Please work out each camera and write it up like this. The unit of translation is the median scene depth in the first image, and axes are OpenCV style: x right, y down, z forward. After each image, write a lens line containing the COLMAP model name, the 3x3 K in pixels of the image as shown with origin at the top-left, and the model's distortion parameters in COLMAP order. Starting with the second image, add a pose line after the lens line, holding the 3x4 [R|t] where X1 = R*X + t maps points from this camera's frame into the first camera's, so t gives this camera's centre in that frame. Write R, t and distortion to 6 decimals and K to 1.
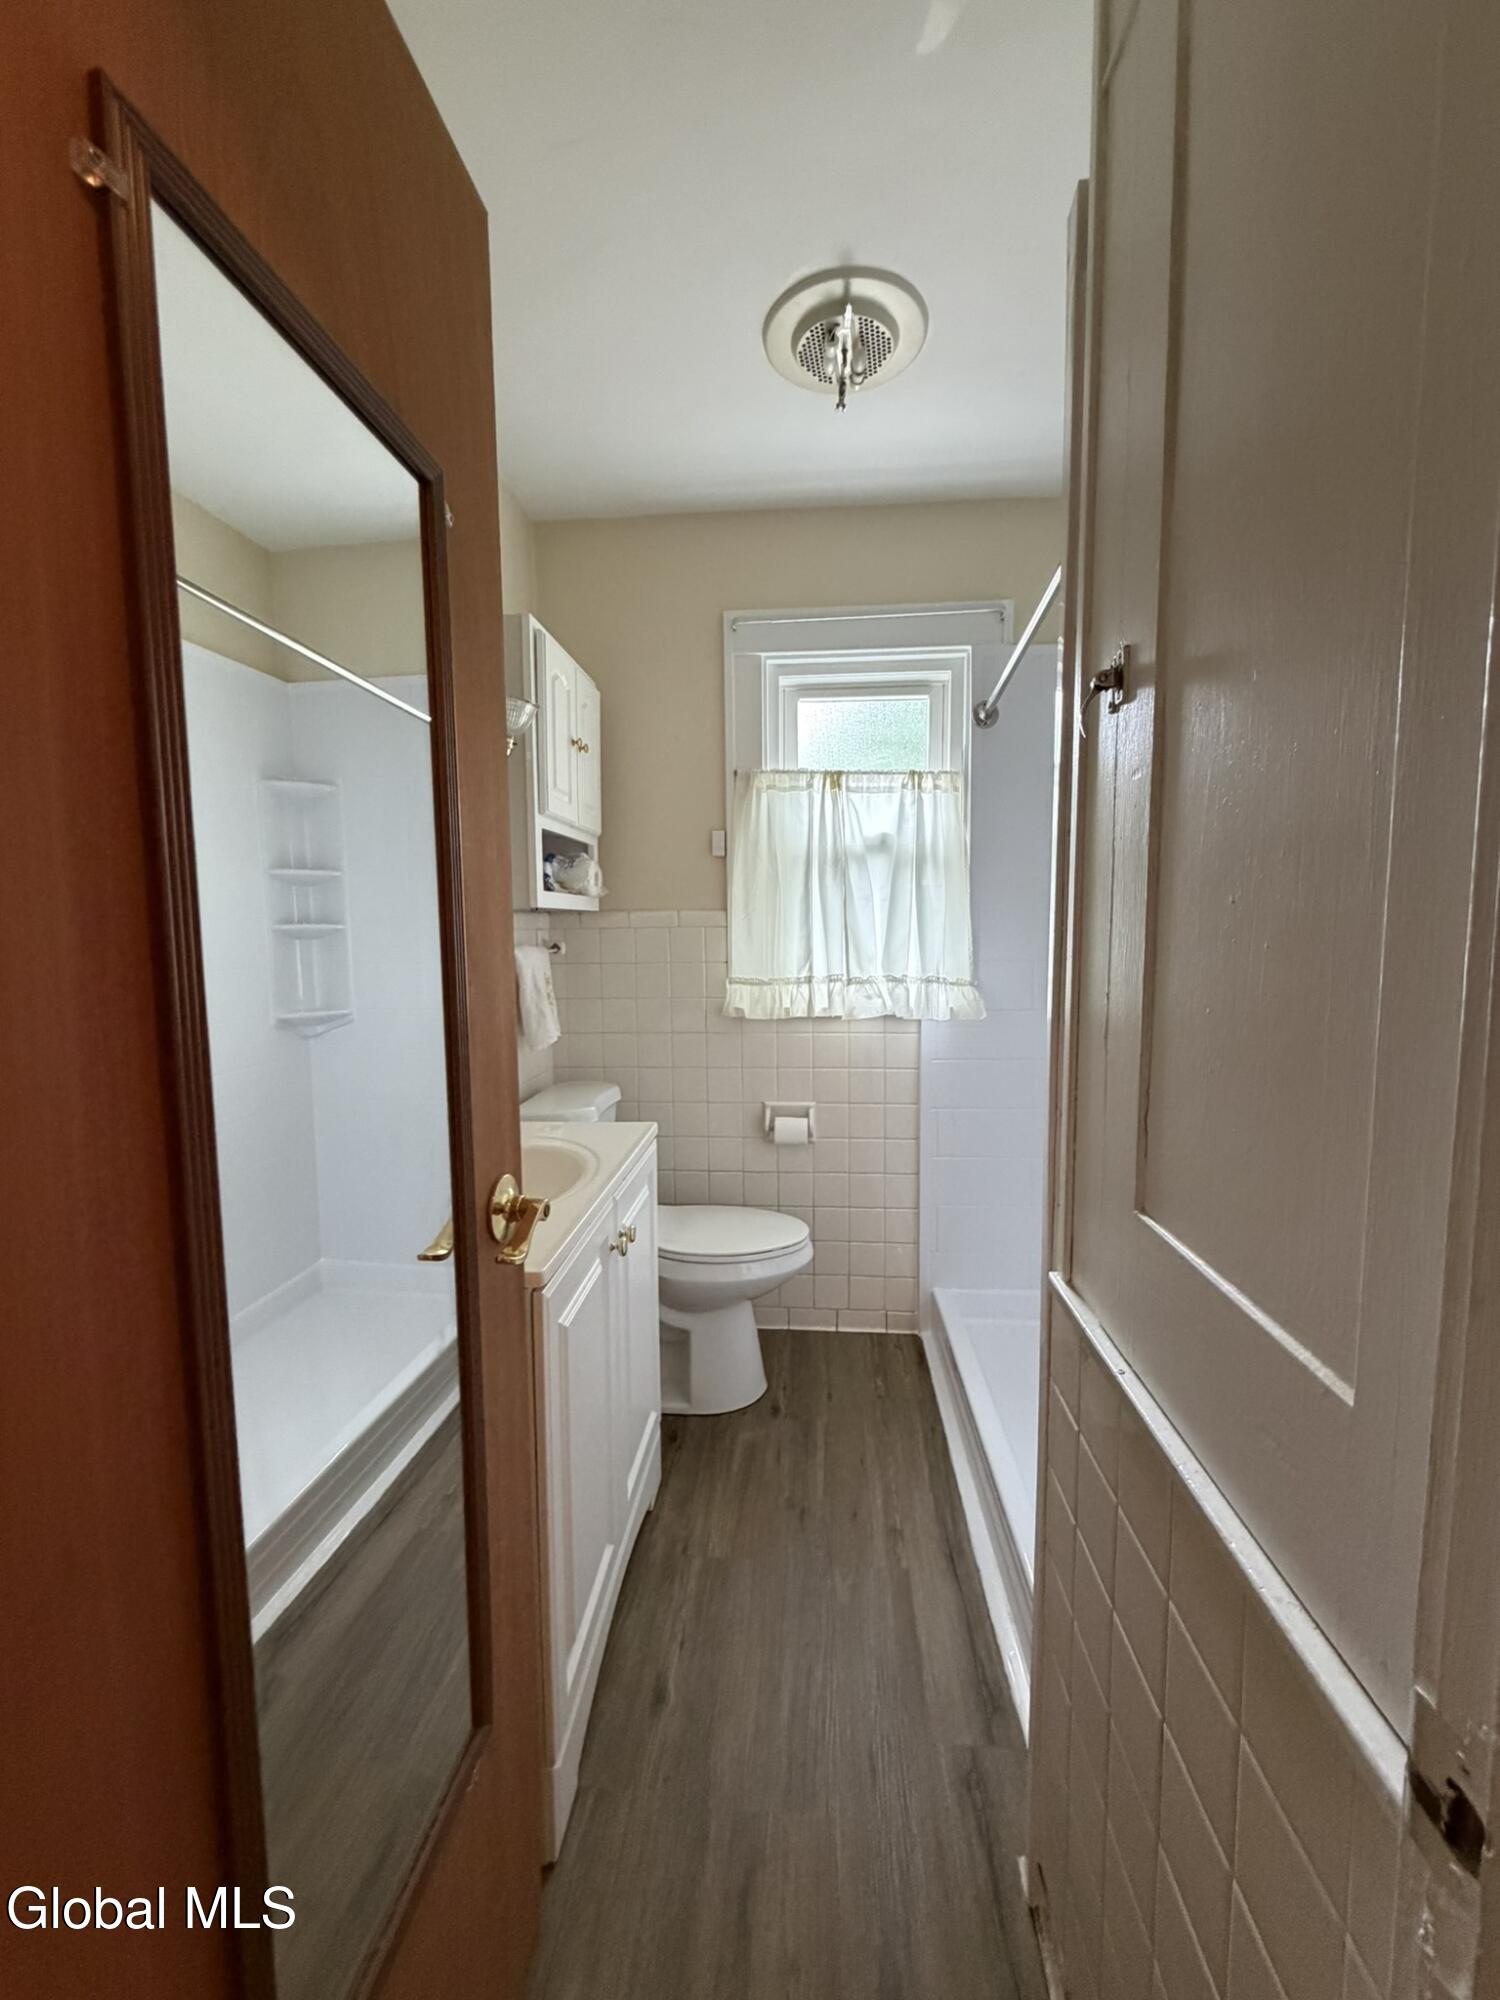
lens RADIAL K [[793.2, 0, 747.7], [0, 793.2, 996.4], [0, 0, 1]] dist [0.001338, -0.000188]
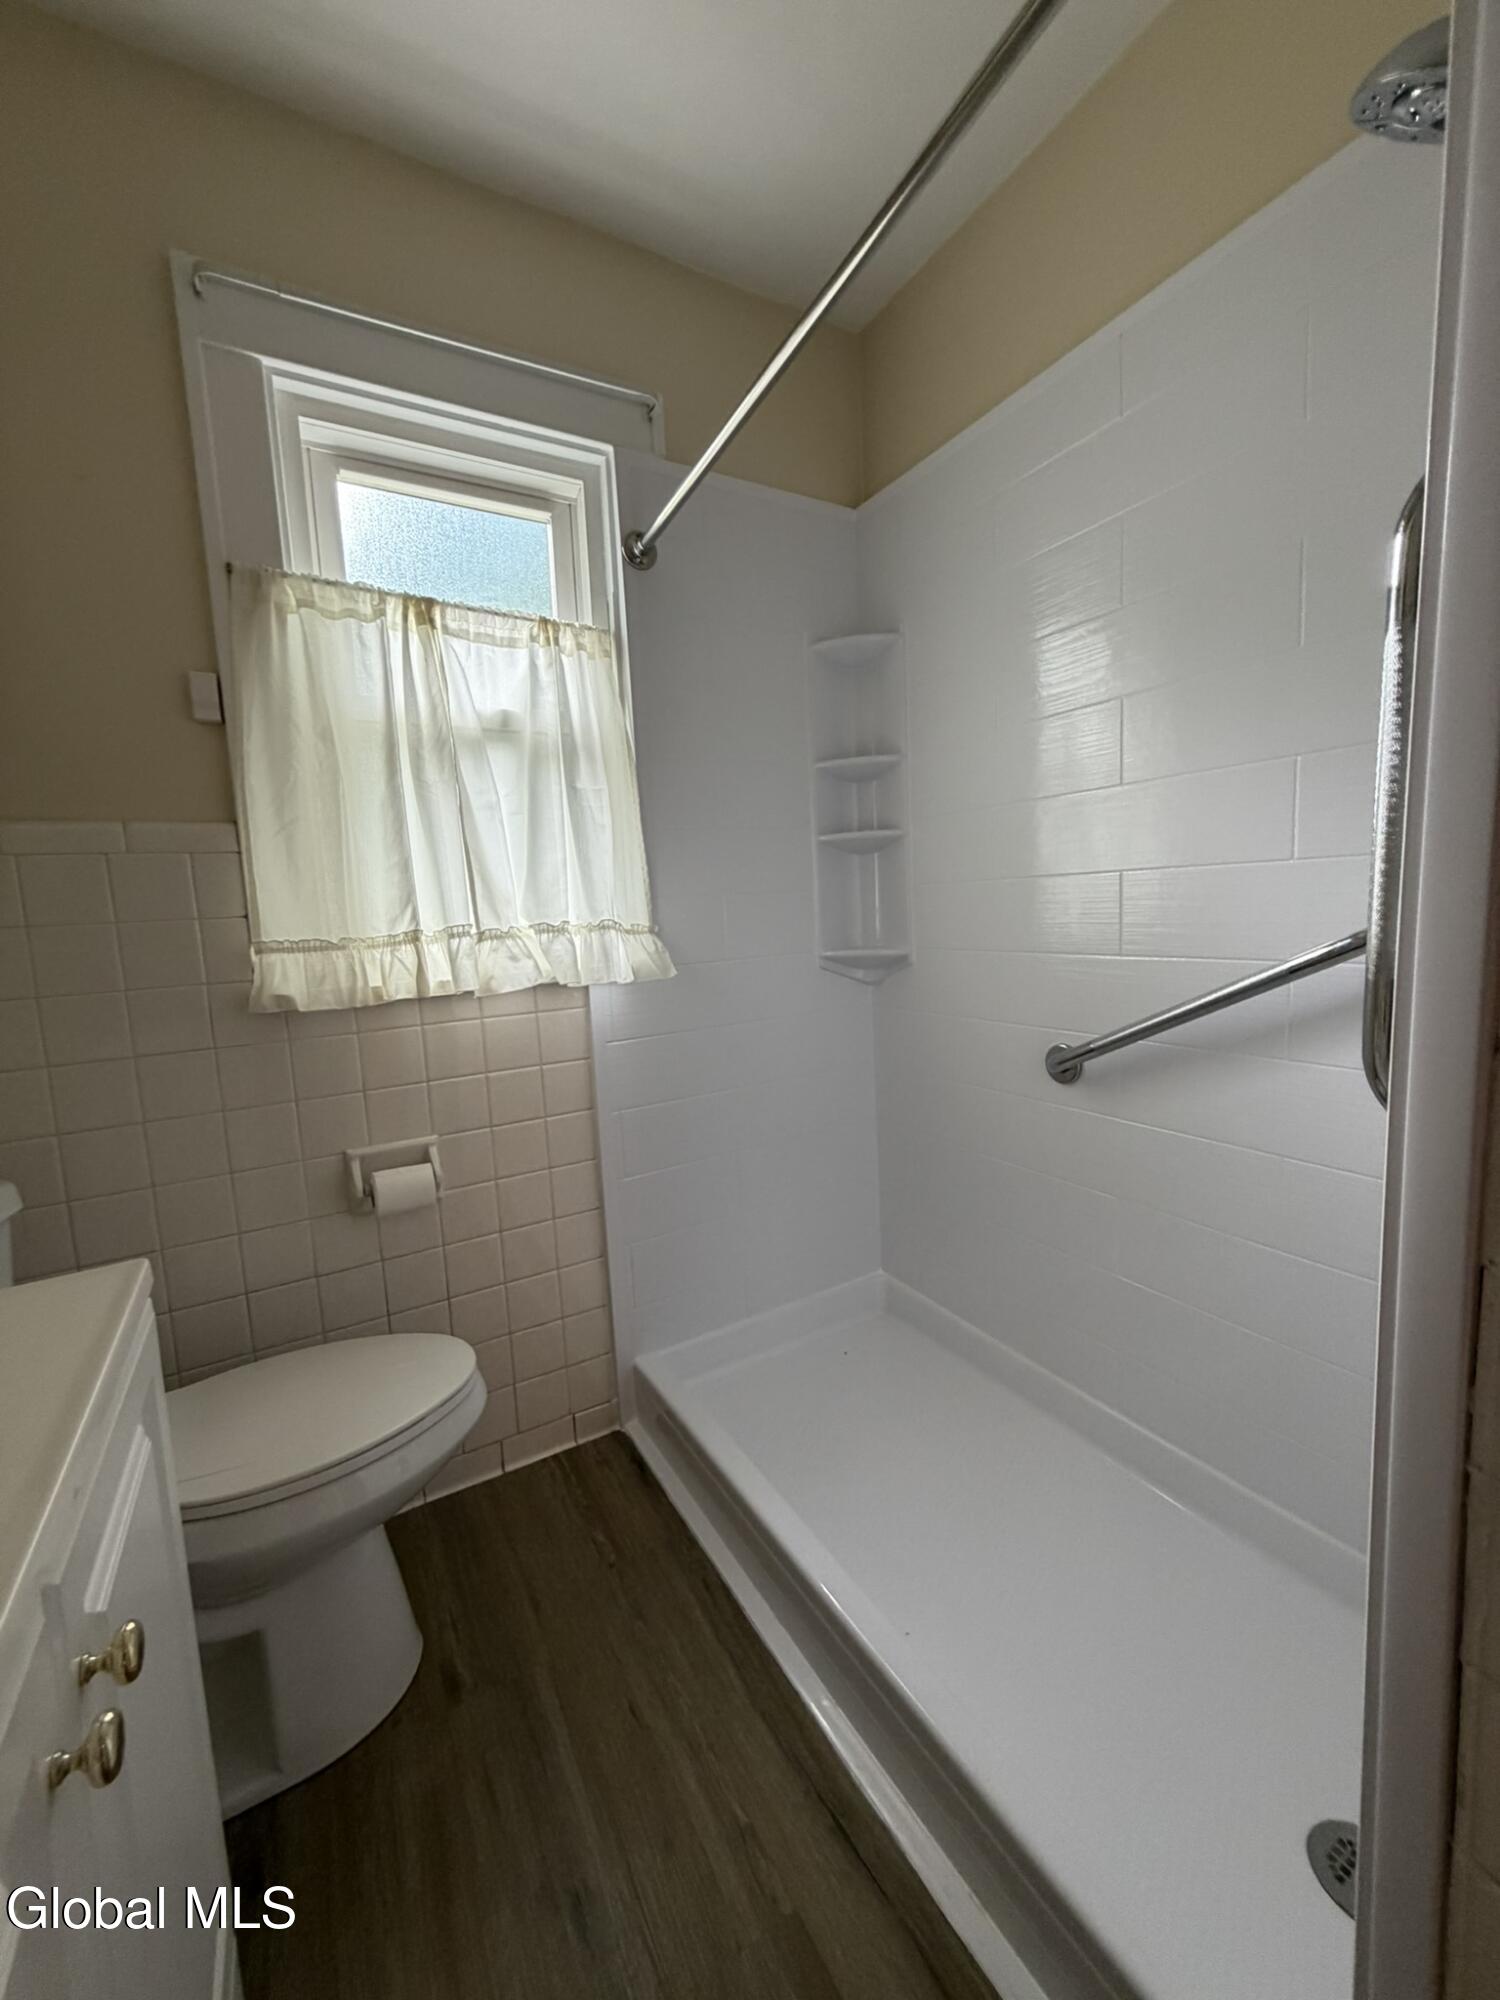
lens RADIAL K [[793.2, 0, 748.7], [0, 793.2, 995.8], [0, 0, 1]] dist [0.001338, -0.000188]
pose [[0.820324, -0.094135, 0.564099, -0.058525], [0.093184, 0.995180, 0.030562, 0.029295], [-0.564257, 0.027494, 0.825142, 0.355338]]
